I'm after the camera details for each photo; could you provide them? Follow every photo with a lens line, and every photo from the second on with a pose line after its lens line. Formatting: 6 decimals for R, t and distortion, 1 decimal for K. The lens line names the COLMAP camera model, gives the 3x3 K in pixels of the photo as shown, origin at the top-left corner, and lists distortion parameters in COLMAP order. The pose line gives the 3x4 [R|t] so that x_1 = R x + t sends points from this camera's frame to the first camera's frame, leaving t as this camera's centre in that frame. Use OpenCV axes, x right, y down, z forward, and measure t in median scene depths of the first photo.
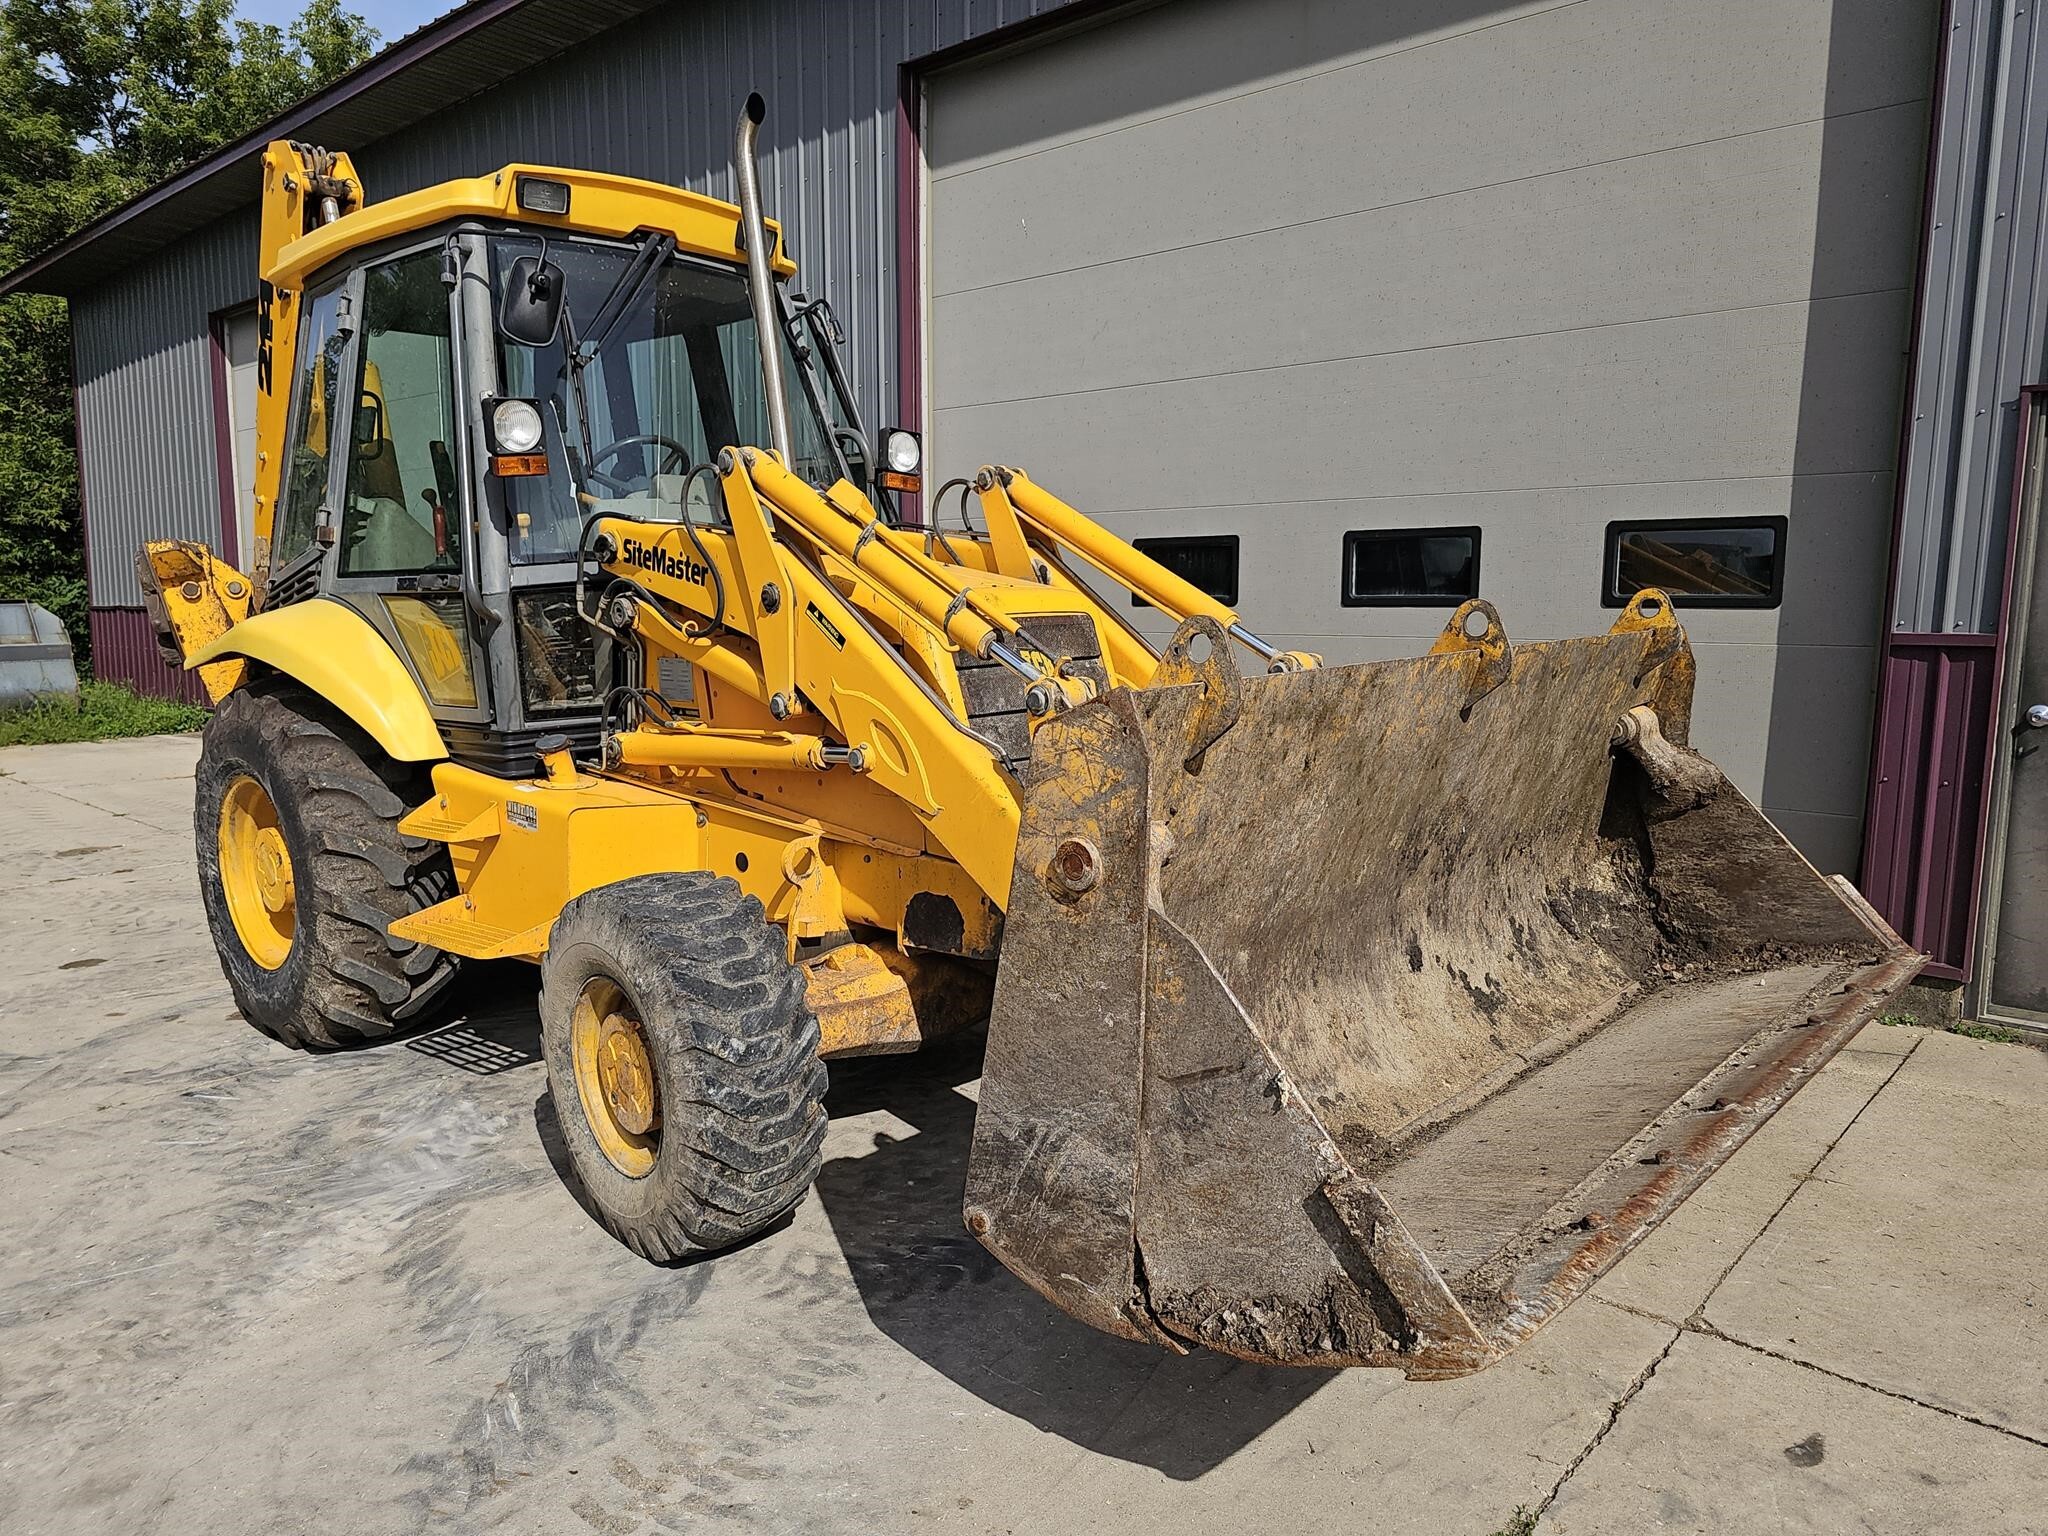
lens RADIAL K [[1391.0, 0, 1056.2], [0, 1391.0, 792.0], [0, 0, 1]] dist [0.055255, -0.049535]
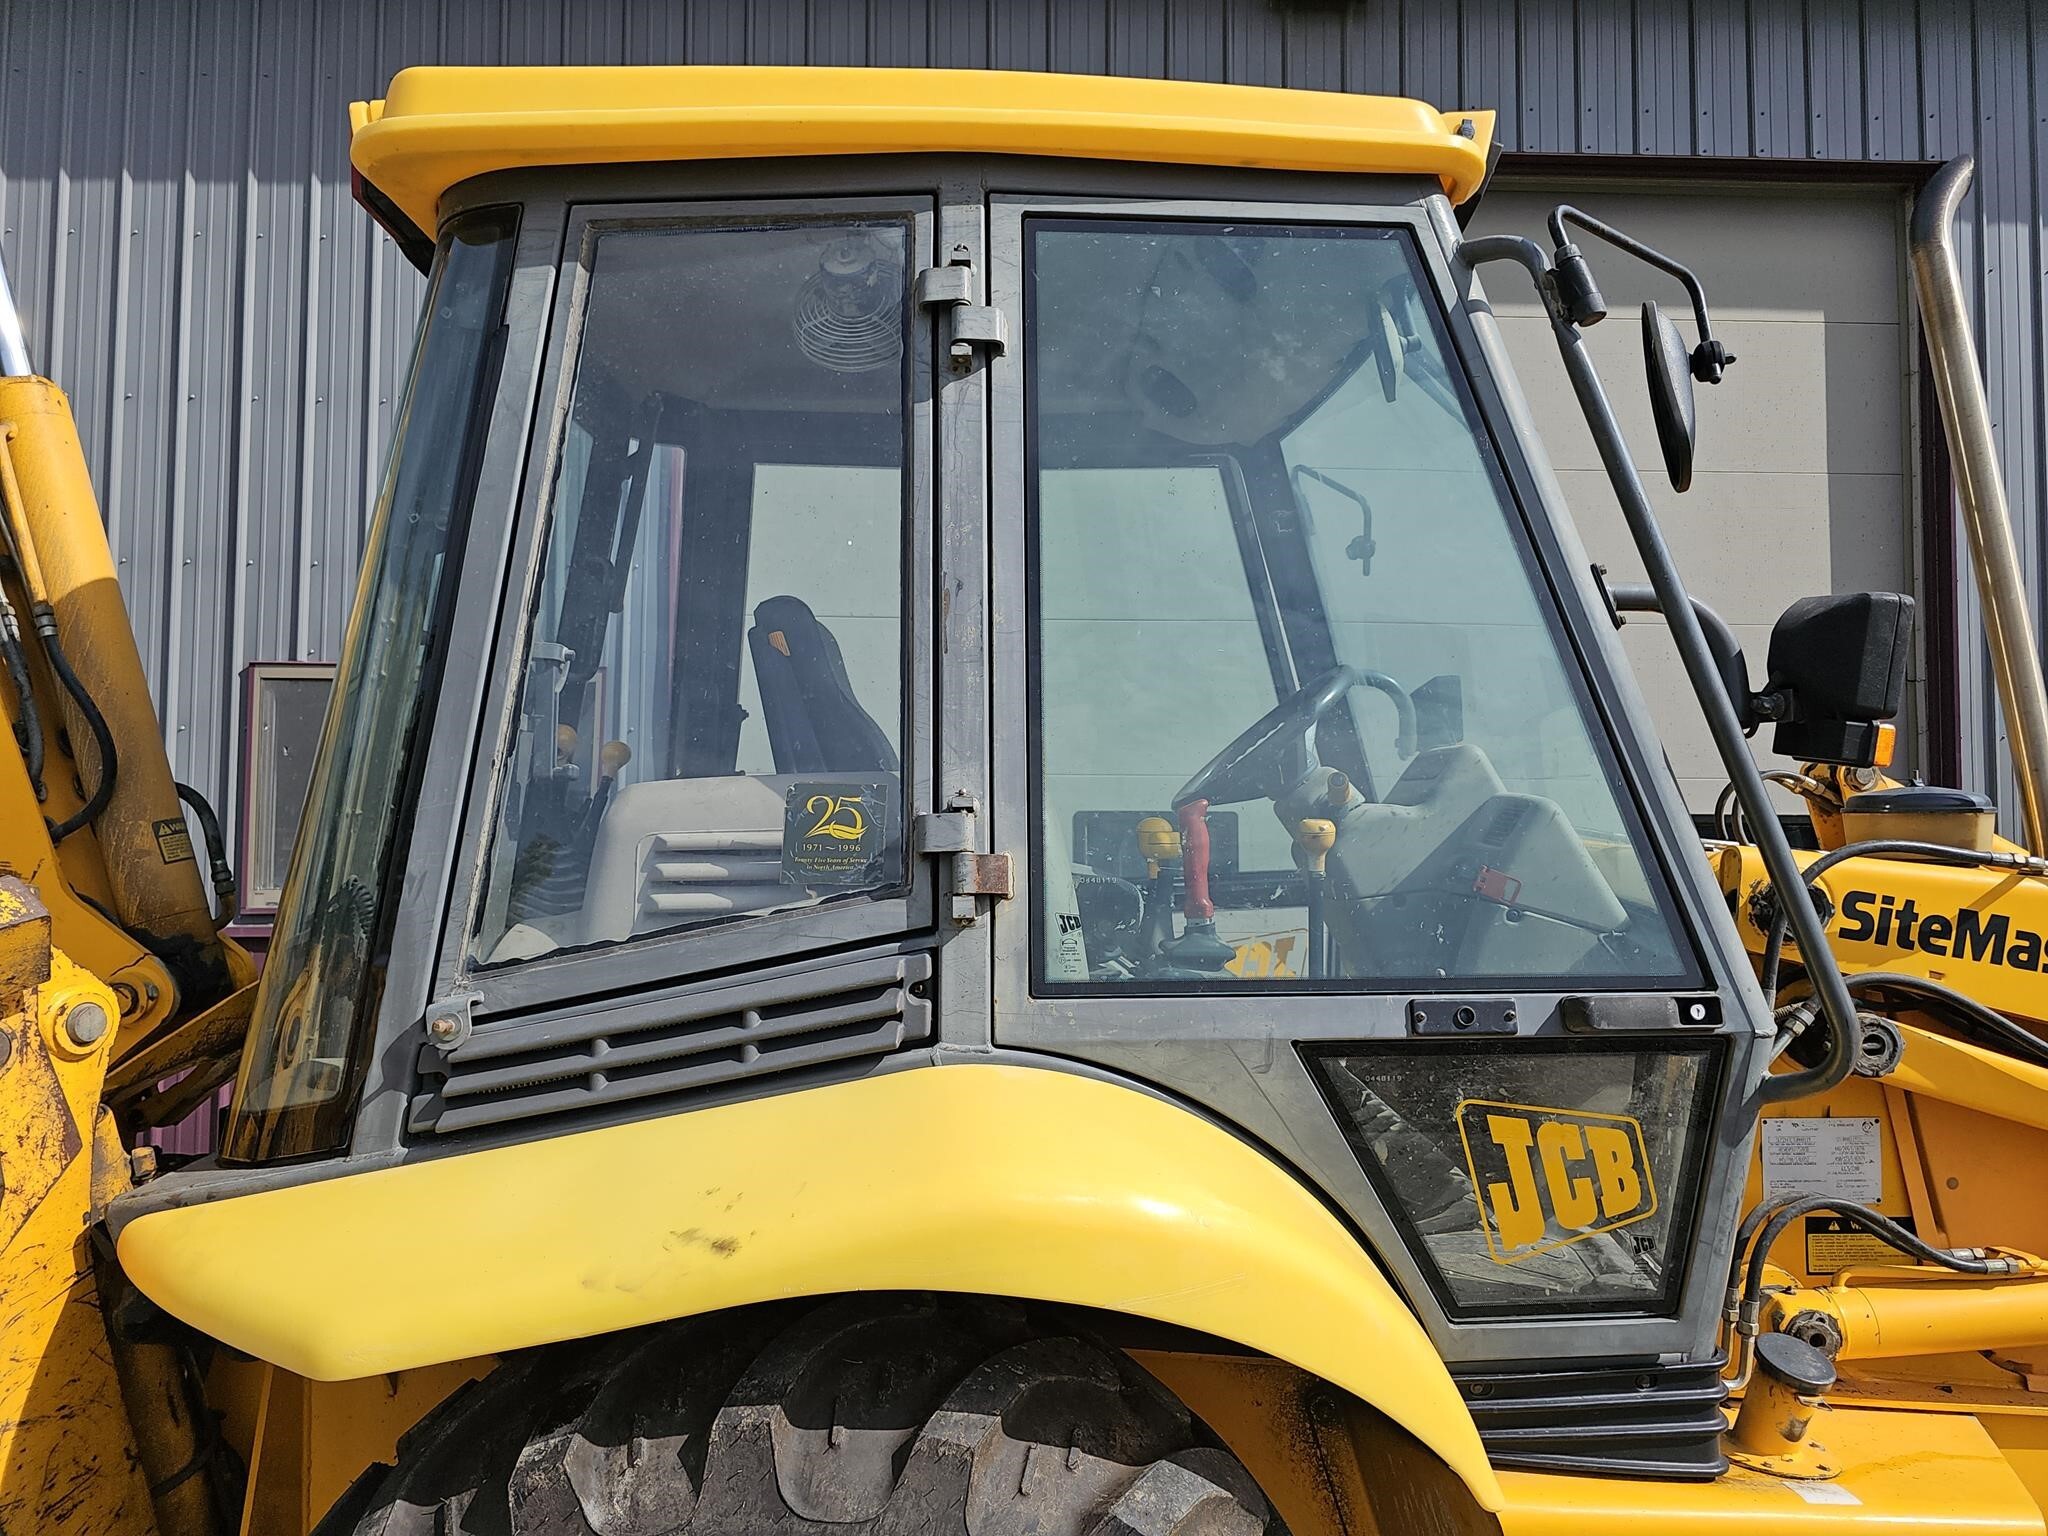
lens RADIAL K [[1403.5, 0, 973.0], [0, 1403.5, 735.3], [0, 0, 1]] dist [0.058294, -0.068394]
pose [[0.724630, 0.039670, 0.687995, -0.850974], [0.095180, 0.983013, -0.156928, -0.180773], [-0.682533, 0.179198, 0.708545, 0.825201]]
